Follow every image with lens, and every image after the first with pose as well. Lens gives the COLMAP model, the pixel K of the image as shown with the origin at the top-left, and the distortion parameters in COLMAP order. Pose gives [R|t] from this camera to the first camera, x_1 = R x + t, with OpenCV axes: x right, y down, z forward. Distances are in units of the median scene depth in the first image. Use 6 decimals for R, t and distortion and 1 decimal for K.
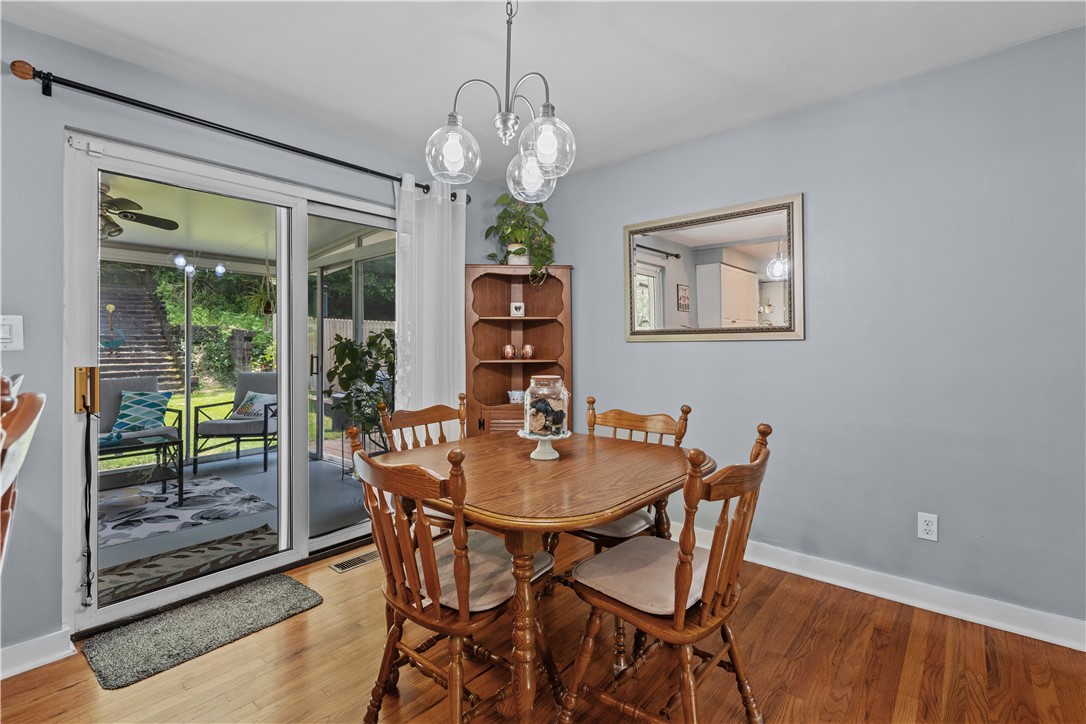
lens RADIAL K [[488.3, 0, 551.9], [0, 488.3, 343.8], [0, 0, 1]] dist [-0.001282, -0.000589]
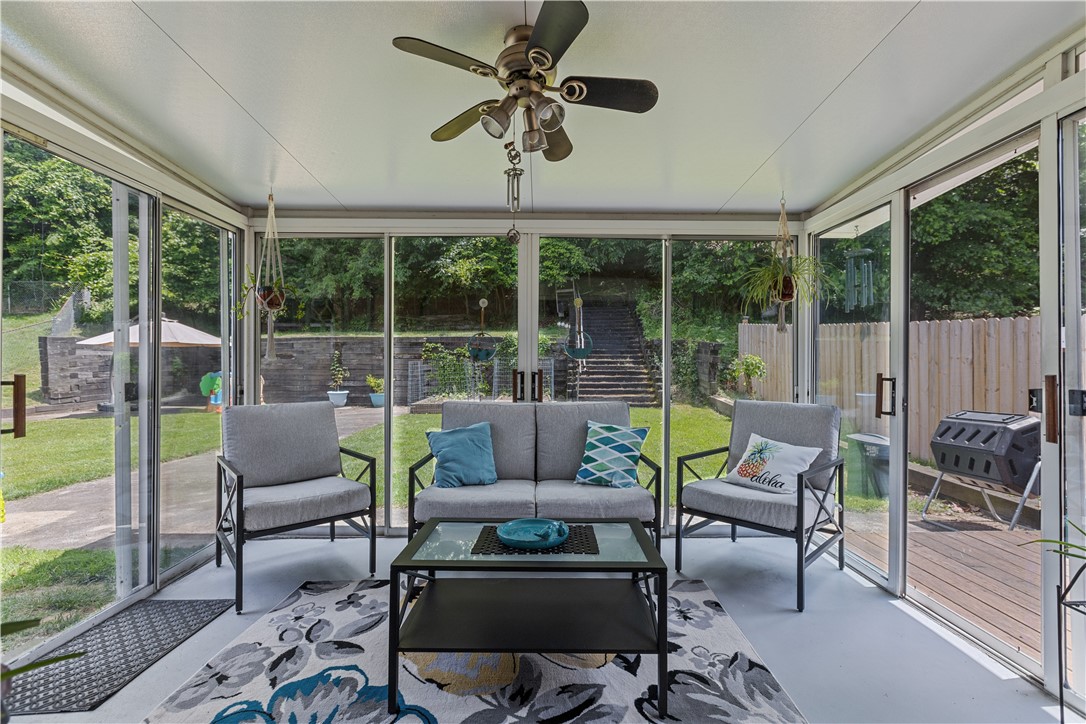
lens RADIAL K [[488.3, 0, 540.3], [0, 488.3, 362.4], [0, 0, 1]] dist [-0.001282, -0.000589]
pose [[0.639347, 0.006715, -0.768889, -0.469530], [-0.001362, 0.999970, 0.007600, 0.009956], [0.768917, -0.003812, 0.639338, 0.603151]]
